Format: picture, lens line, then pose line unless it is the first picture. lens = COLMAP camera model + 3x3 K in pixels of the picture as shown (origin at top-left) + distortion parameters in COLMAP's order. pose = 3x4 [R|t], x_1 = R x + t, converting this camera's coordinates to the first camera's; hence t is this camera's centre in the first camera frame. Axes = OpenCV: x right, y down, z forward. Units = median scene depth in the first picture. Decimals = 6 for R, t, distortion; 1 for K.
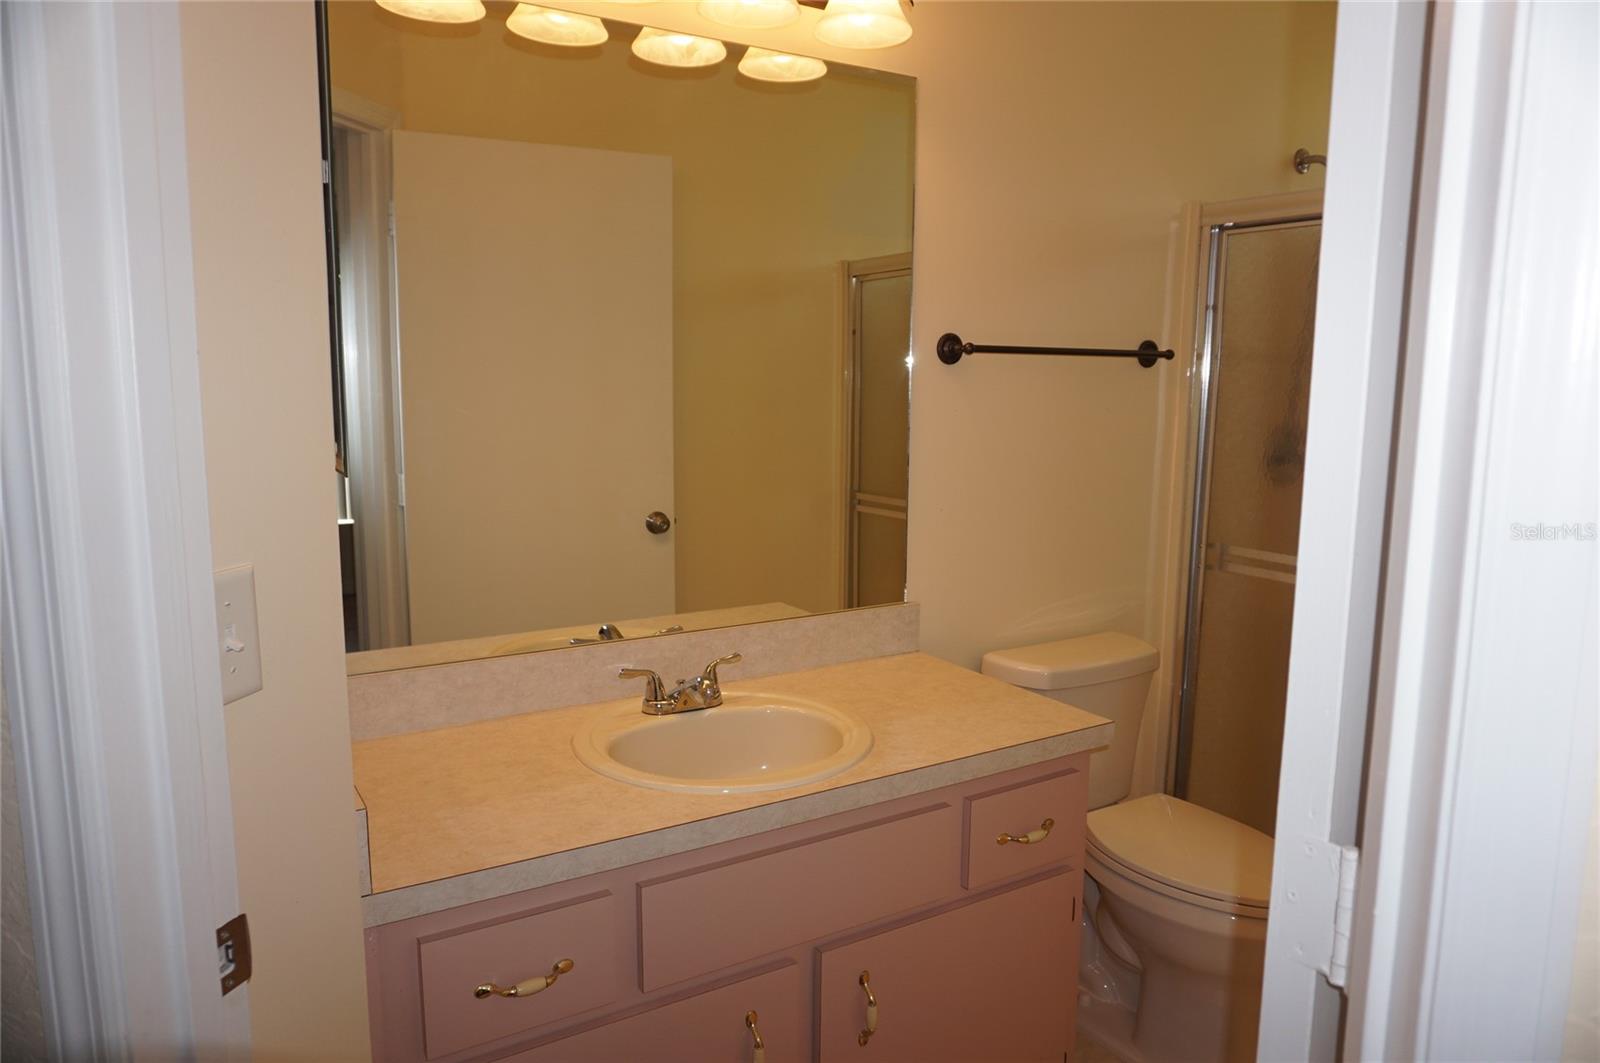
lens RADIAL K [[1062.4, 0, 800.0], [0, 1062.4, 531.5], [0, 0, 1]] dist [-0.039193, 0.001110]
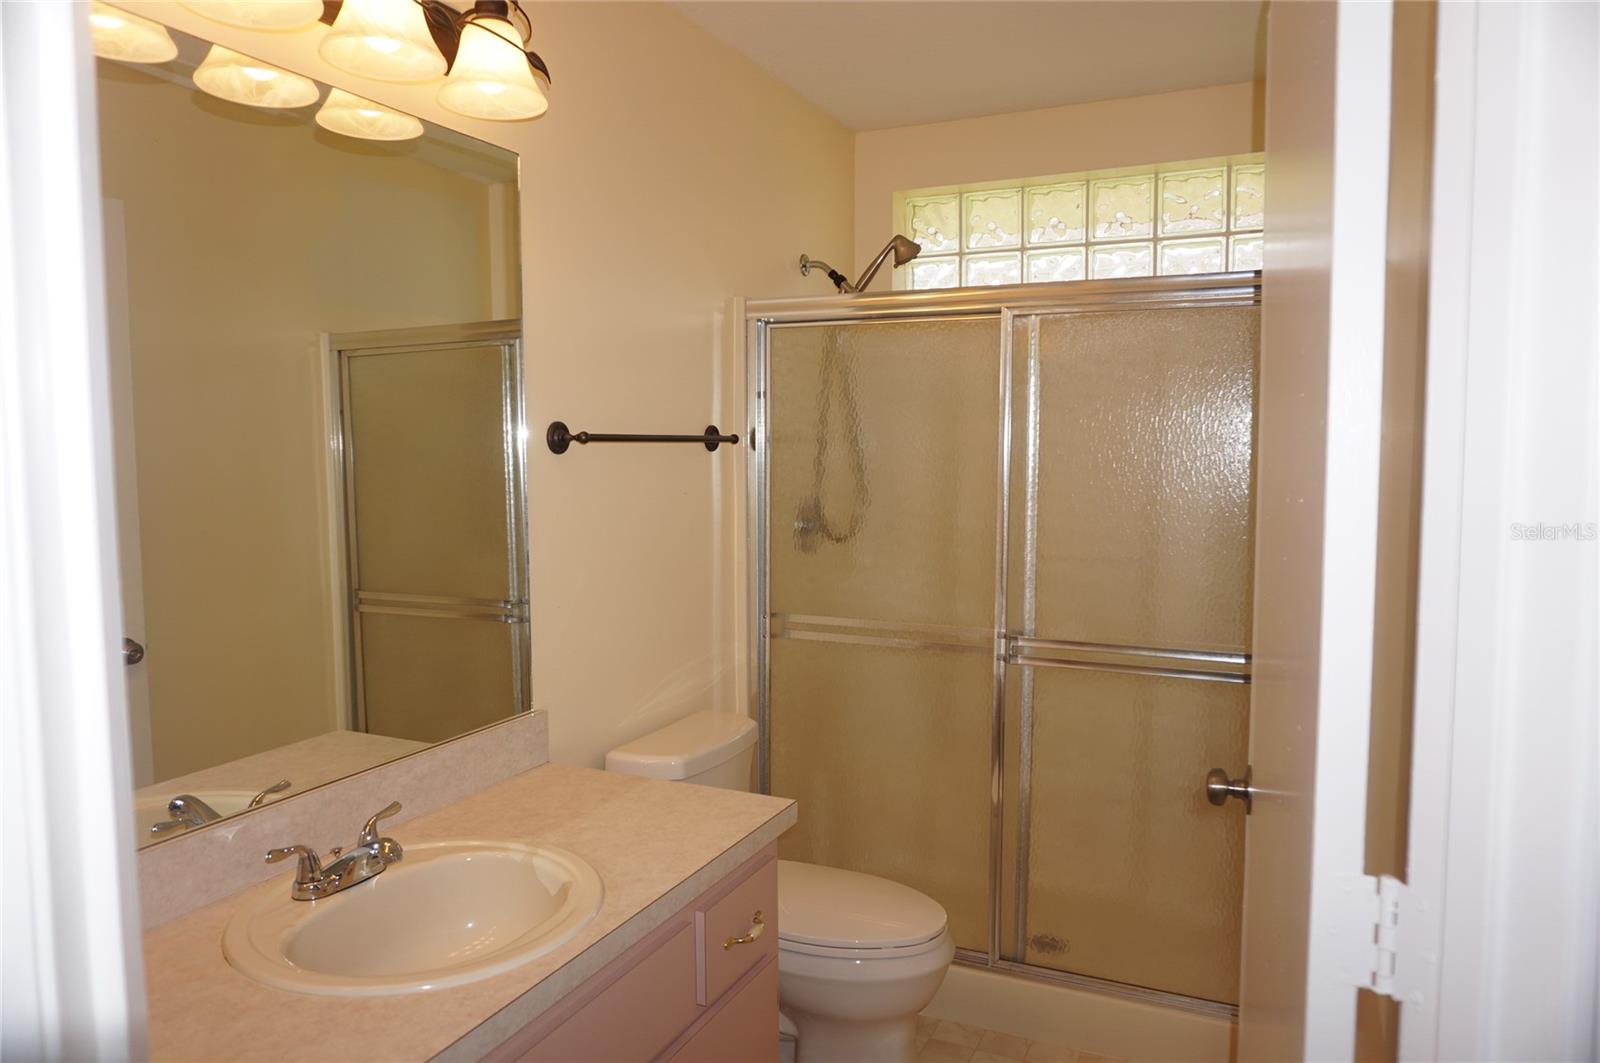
lens RADIAL K [[1065.5, 0, 800.0], [0, 1065.5, 531.5], [0, 0, 1]] dist [-0.025720, -0.000748]
pose [[0.837389, -0.054664, 0.543867, -0.201924], [0.089876, 0.995214, -0.038353, -0.032716], [-0.539168, 0.080997, 0.838294, 0.089974]]
